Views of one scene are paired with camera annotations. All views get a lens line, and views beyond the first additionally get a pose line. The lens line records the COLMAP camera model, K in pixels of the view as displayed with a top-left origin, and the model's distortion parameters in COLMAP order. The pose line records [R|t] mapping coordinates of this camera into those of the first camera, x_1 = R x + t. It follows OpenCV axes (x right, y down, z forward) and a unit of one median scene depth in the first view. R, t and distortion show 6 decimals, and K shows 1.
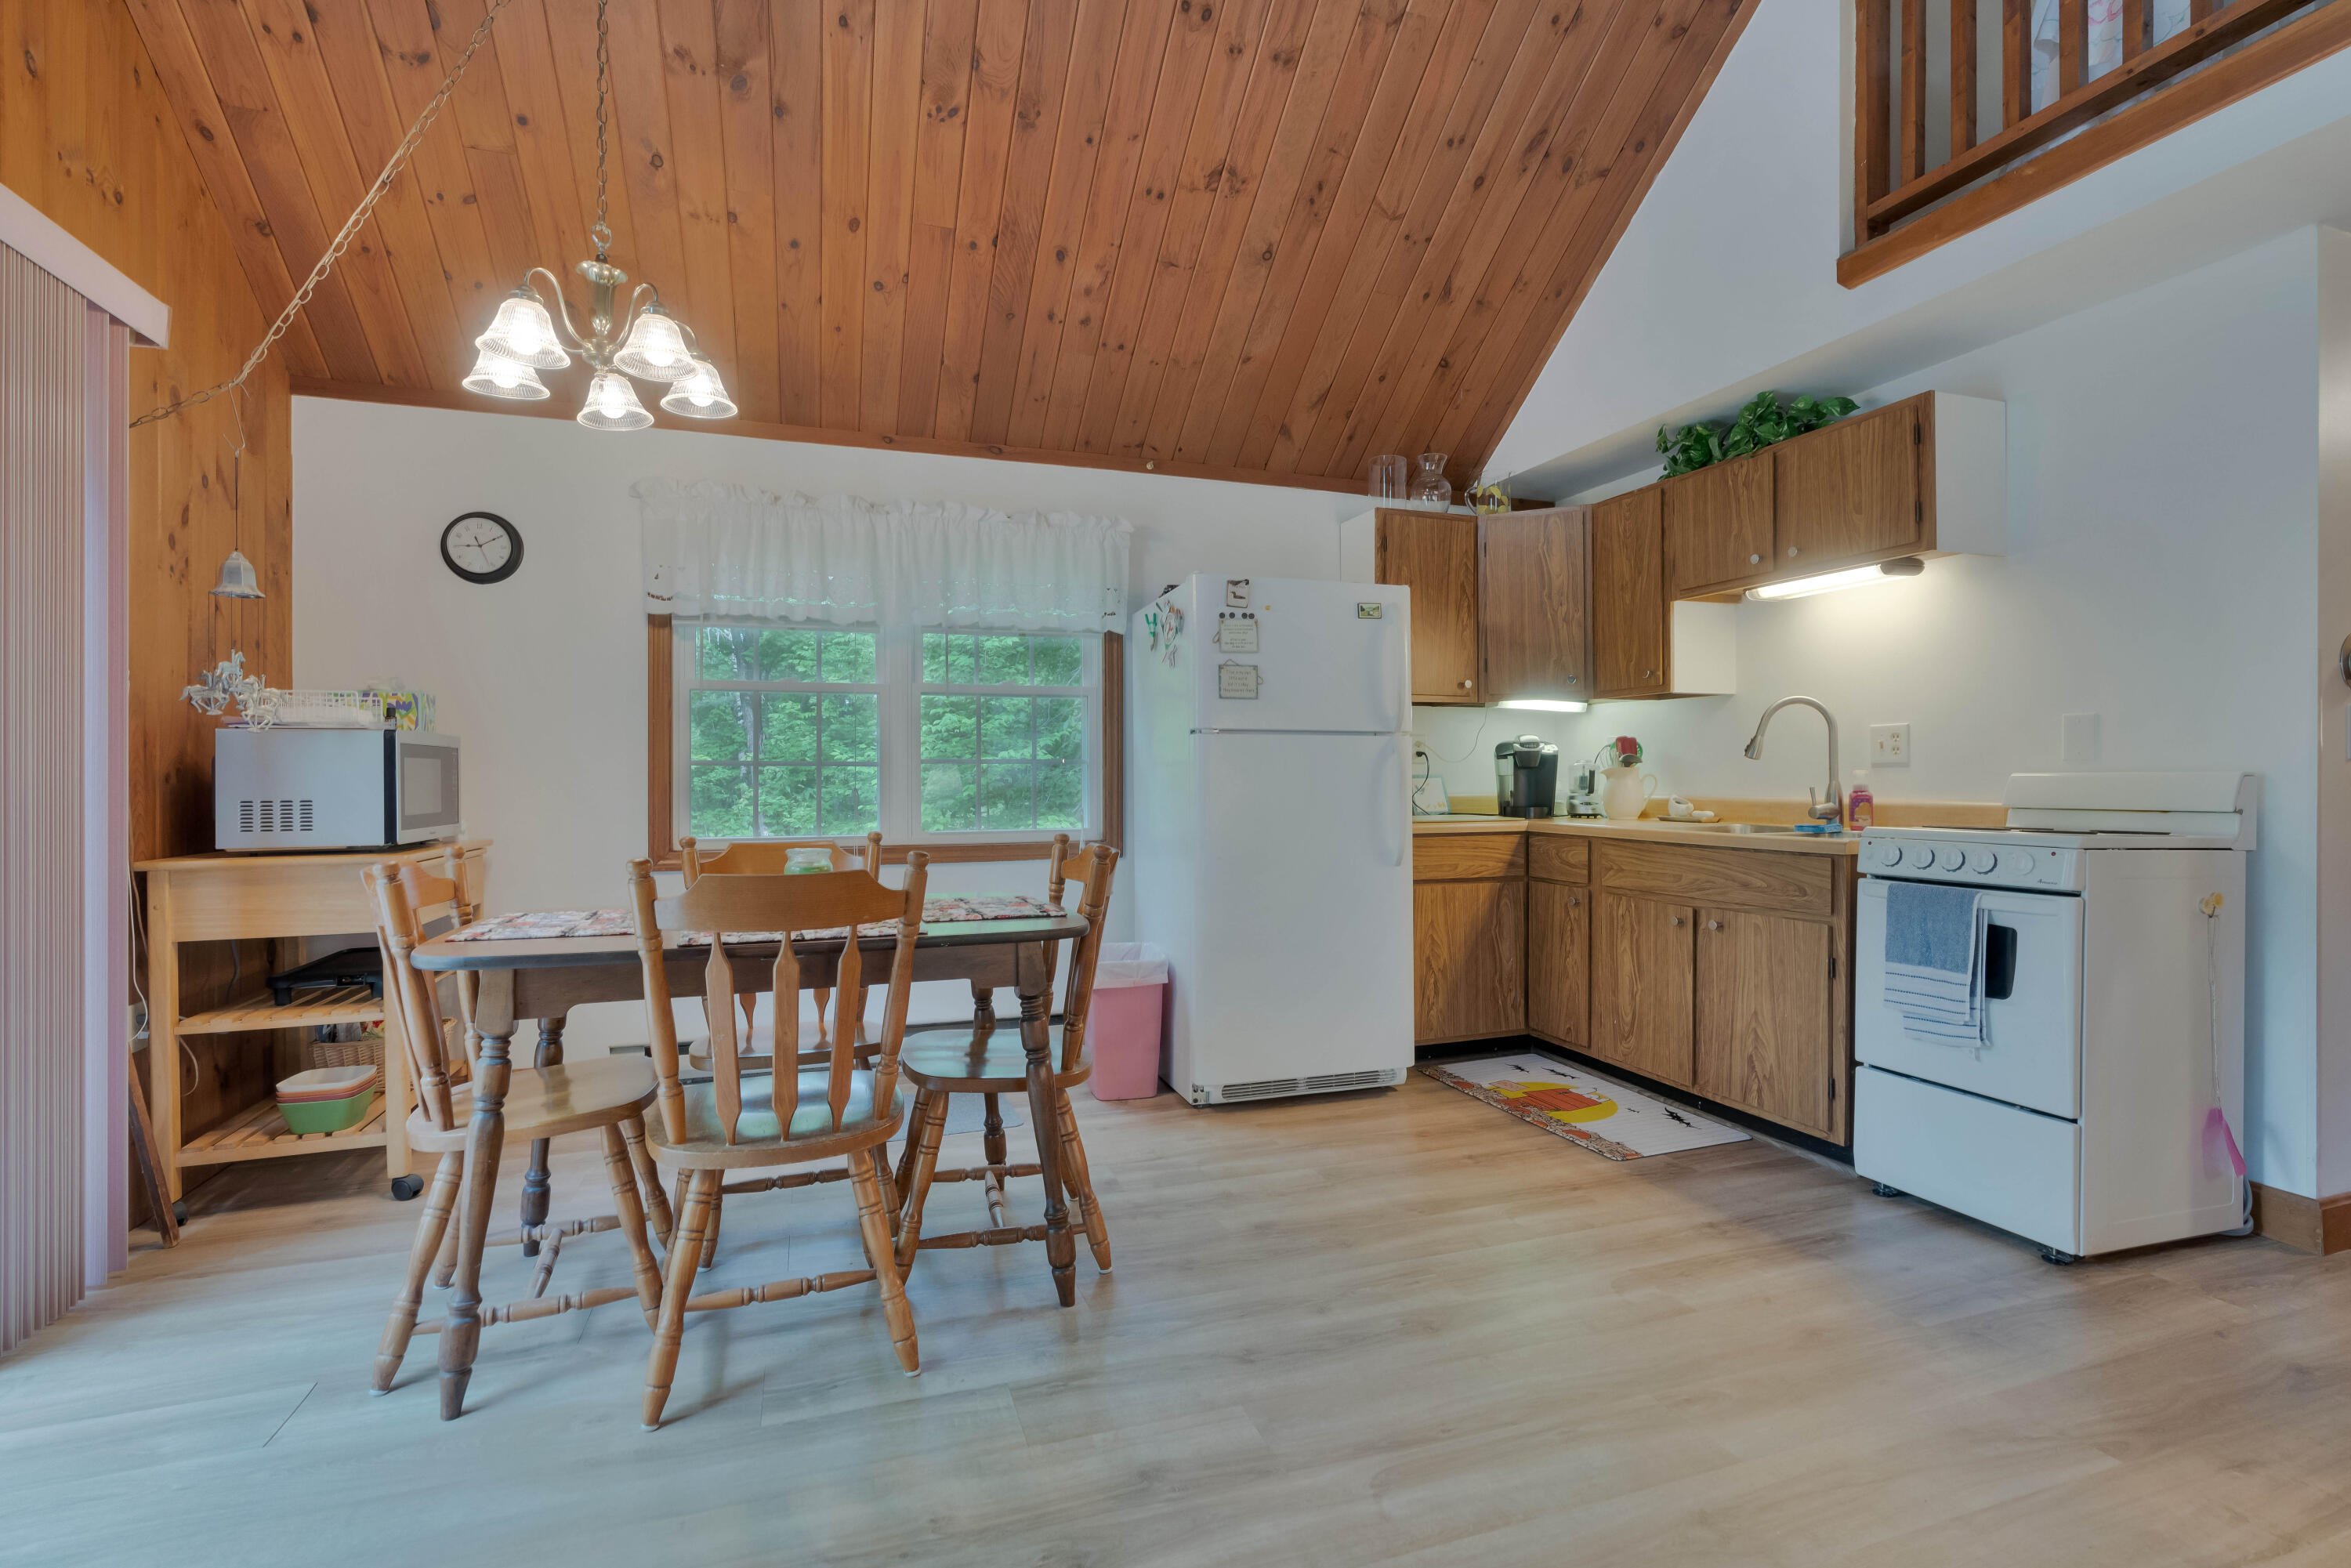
lens RADIAL K [[1058.1, 0, 1182.2], [0, 1058.1, 778.8], [0, 0, 1]] dist [-0.020737, 0.009527]
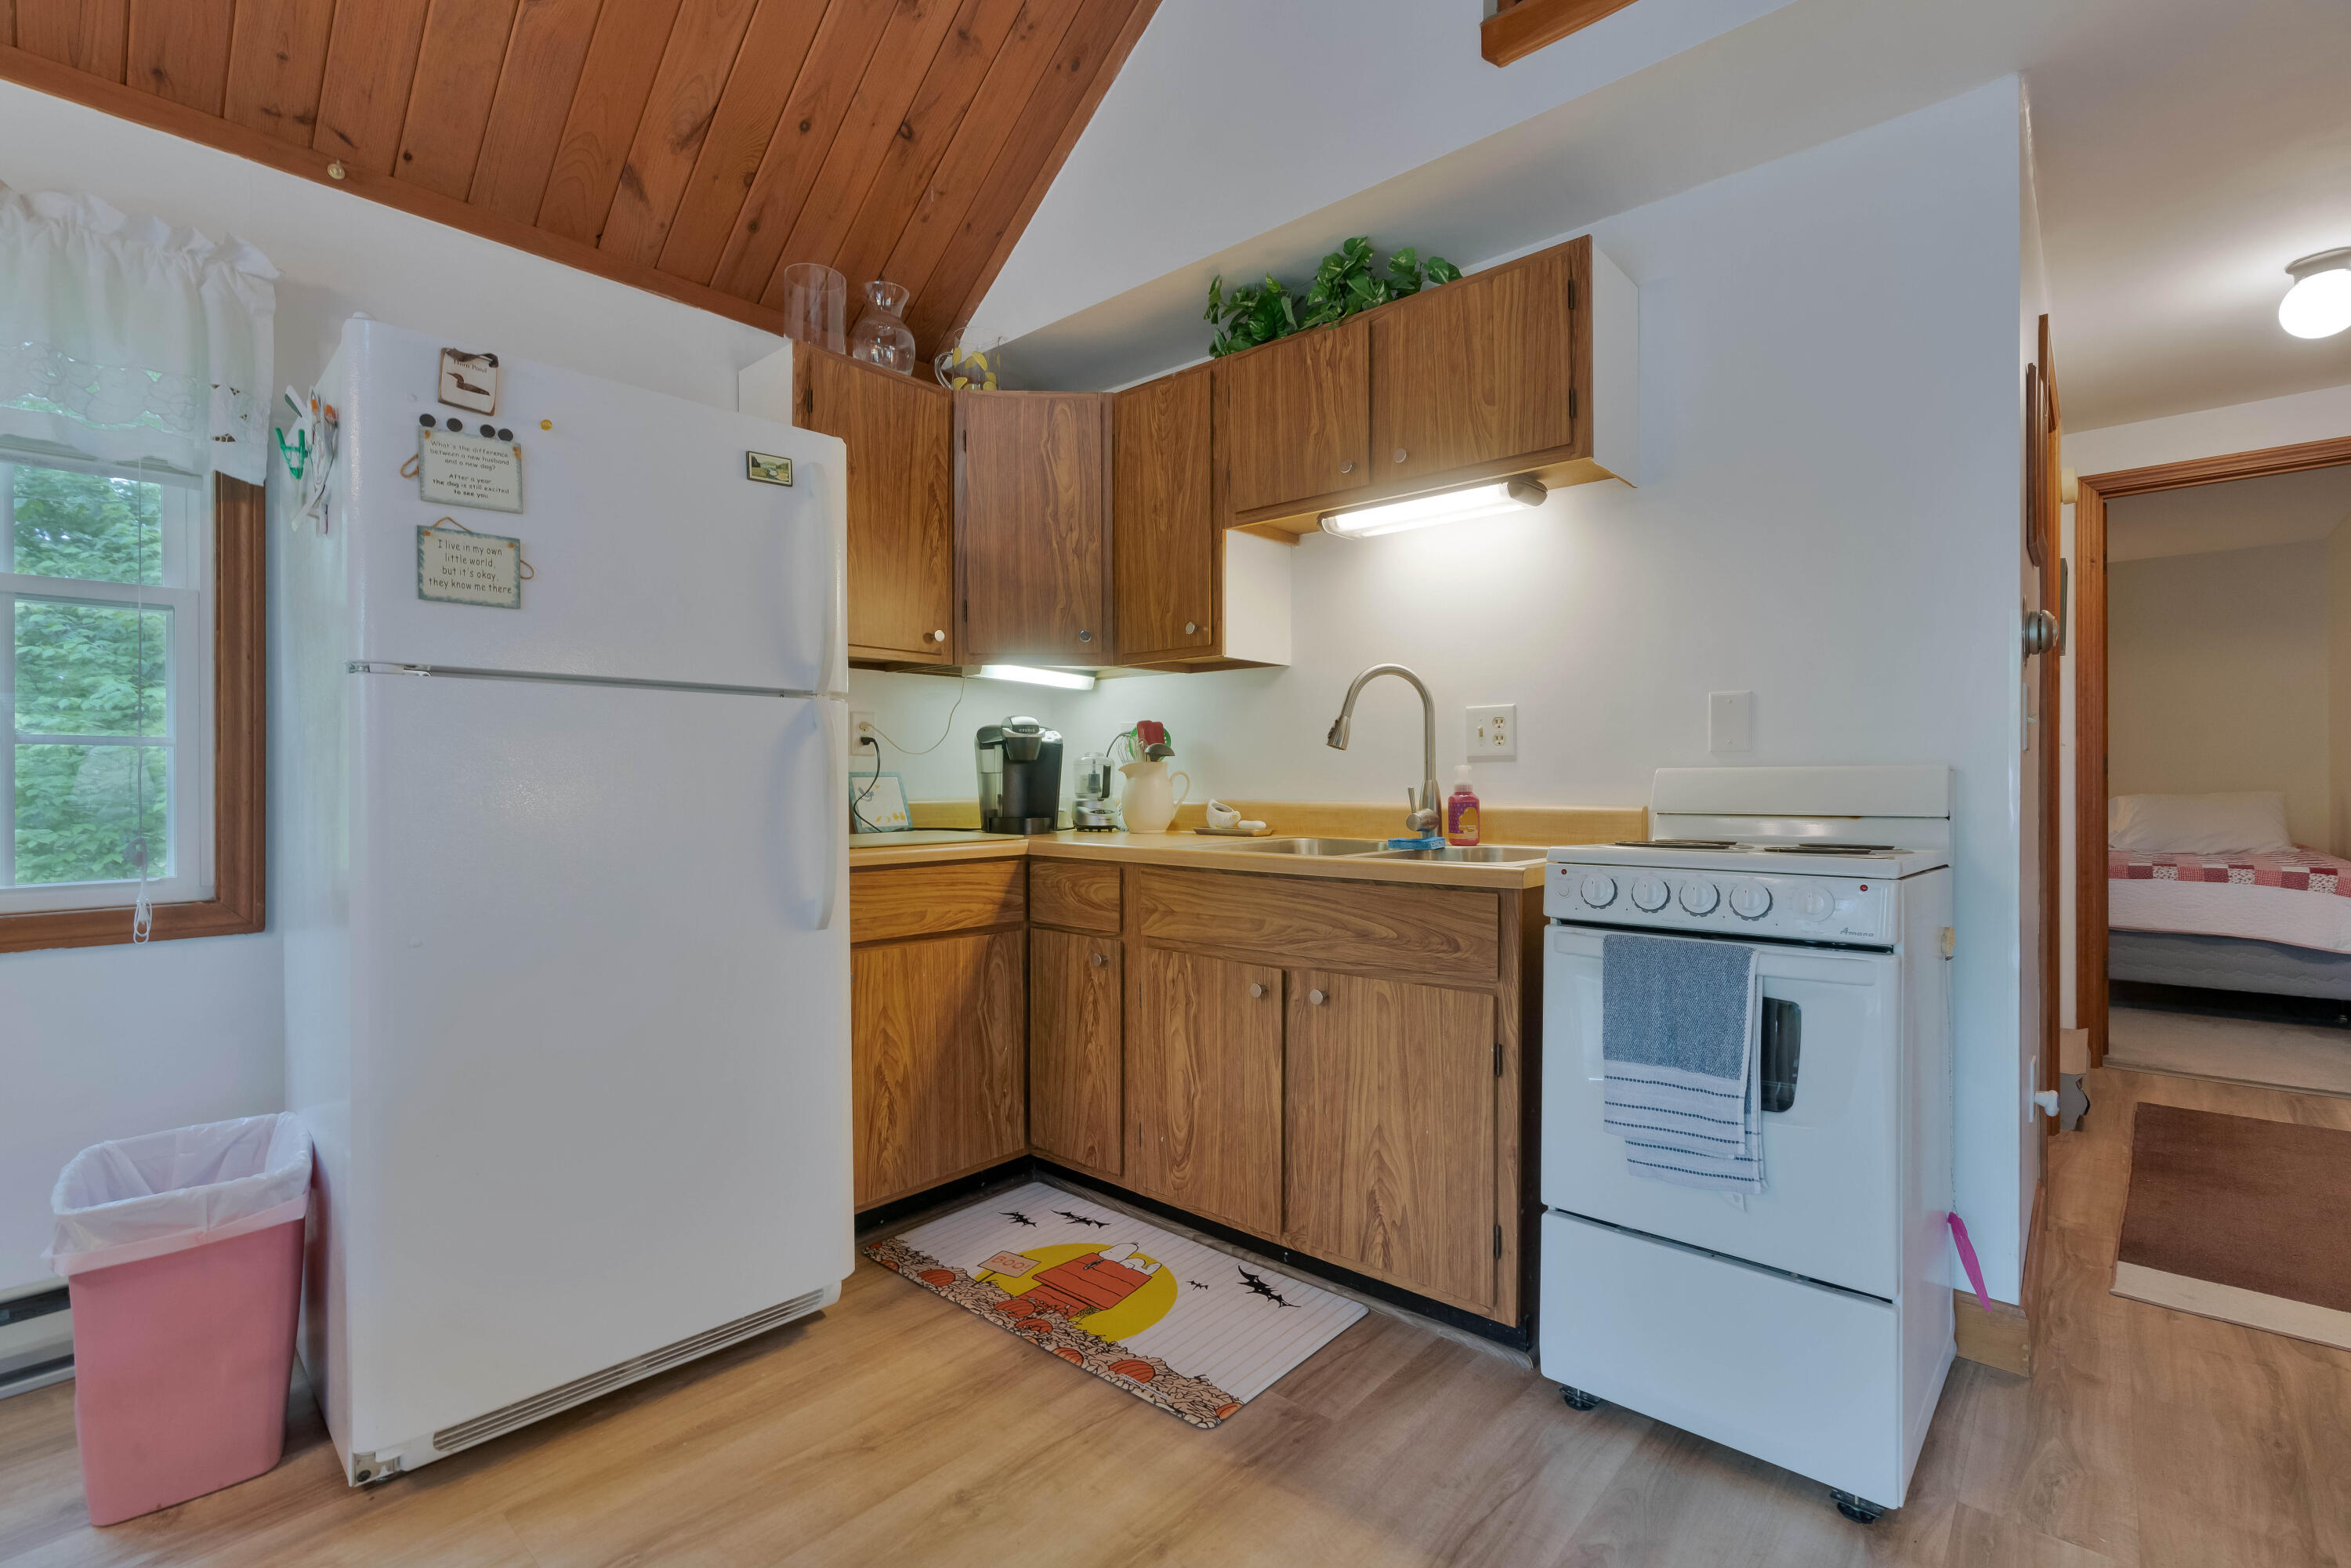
lens RADIAL K [[1052.0, 0, 1185.0], [0, 1052.0, 784.5], [0, 0, 1]] dist [-0.018568, 0.008345]
pose [[0.873358, -0.000589, 0.487078, 0.101264], [0.000104, 0.999999, 0.001023, 0.004757], [-0.487078, -0.000843, 0.873358, 0.421063]]
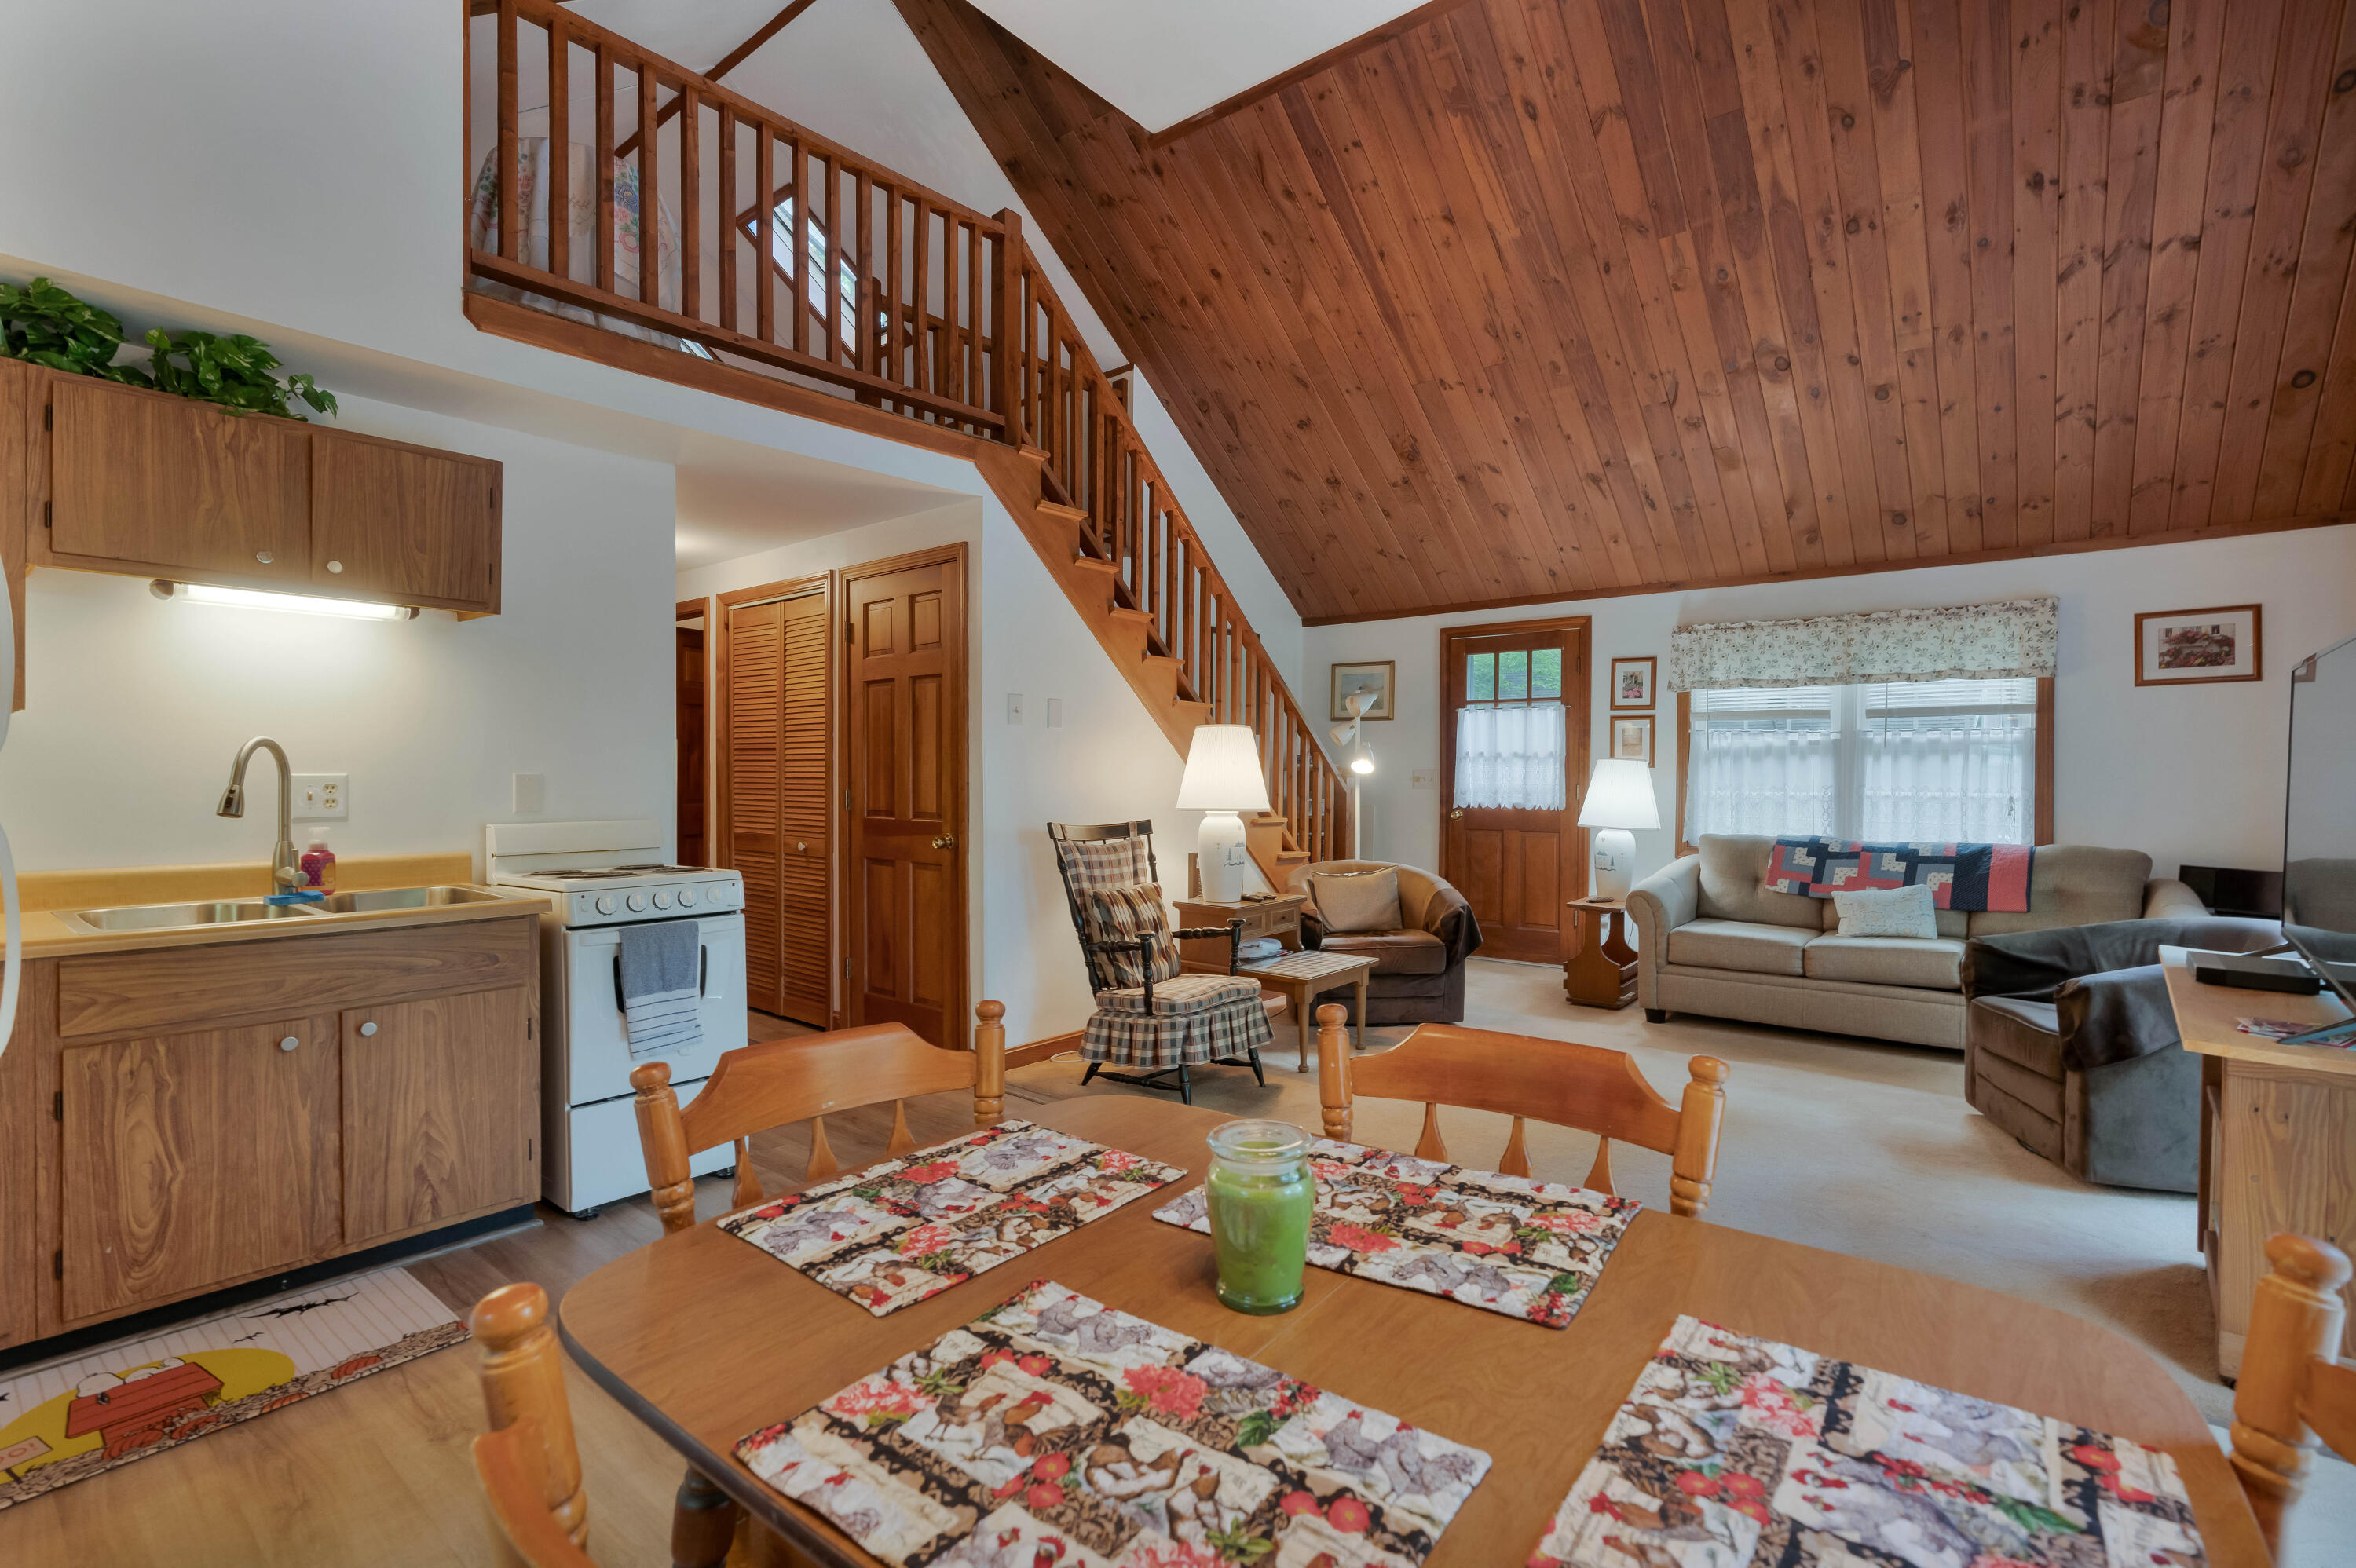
lens RADIAL K [[1077.1, 0, 1173.8], [0, 1077.1, 786.1], [0, 0, 1]] dist [-0.021619, 0.010702]
pose [[-0.514135, -0.010163, 0.857649, -0.452849], [-0.002065, 0.999942, 0.010611, -0.049745], [-0.857707, 0.003685, -0.514126, 0.806659]]
